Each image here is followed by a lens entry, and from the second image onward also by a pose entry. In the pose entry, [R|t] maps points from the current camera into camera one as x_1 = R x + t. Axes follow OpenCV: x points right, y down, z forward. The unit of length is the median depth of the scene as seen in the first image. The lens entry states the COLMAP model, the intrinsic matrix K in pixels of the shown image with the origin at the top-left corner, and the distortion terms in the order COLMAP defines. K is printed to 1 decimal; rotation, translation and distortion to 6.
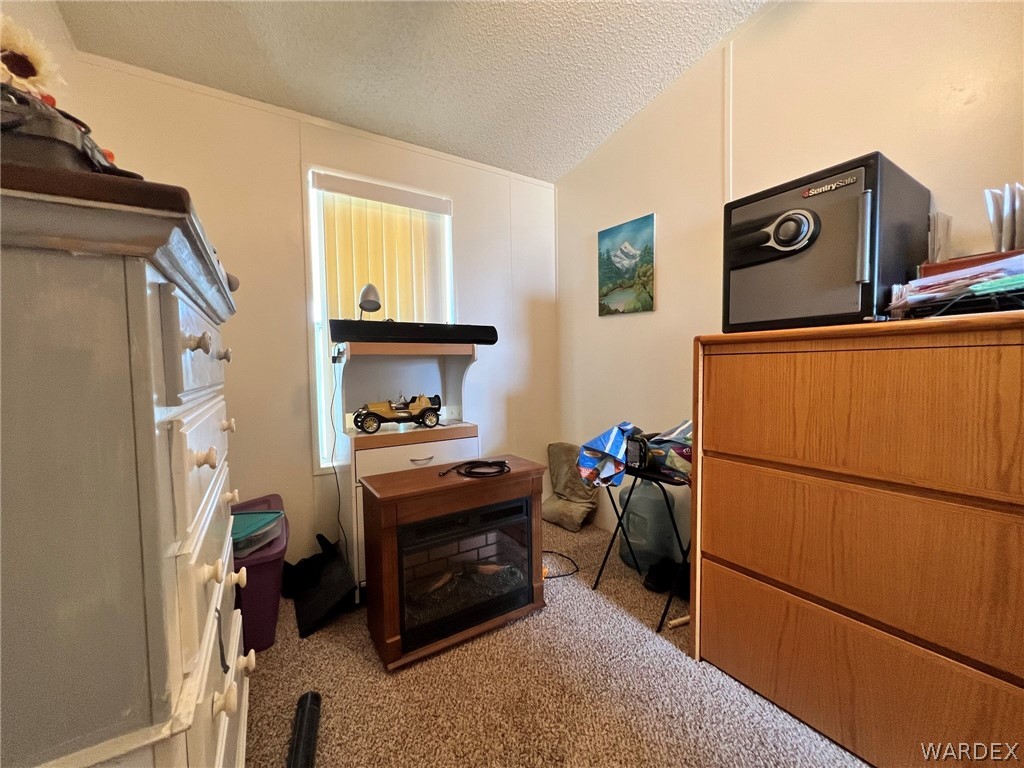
lens RADIAL K [[412.2, 0, 515.0], [0, 412.2, 386.7], [0, 0, 1]] dist [-0.003036, 0.001565]
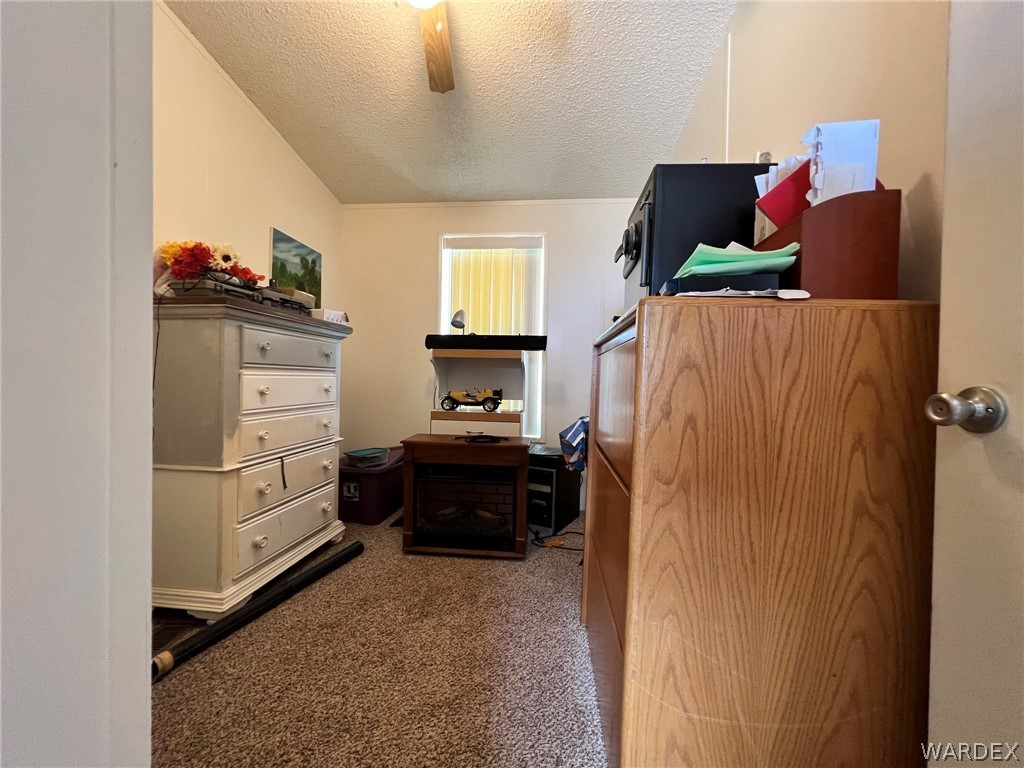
lens RADIAL K [[412.2, 0, 510.4], [0, 412.2, 387.1], [0, 0, 1]] dist [-0.003036, 0.001565]
pose [[0.787760, 0.045581, -0.614293, 0.691019], [-0.064961, 0.997845, -0.009263, 0.026482], [0.612547, 0.047202, 0.789024, -0.031819]]
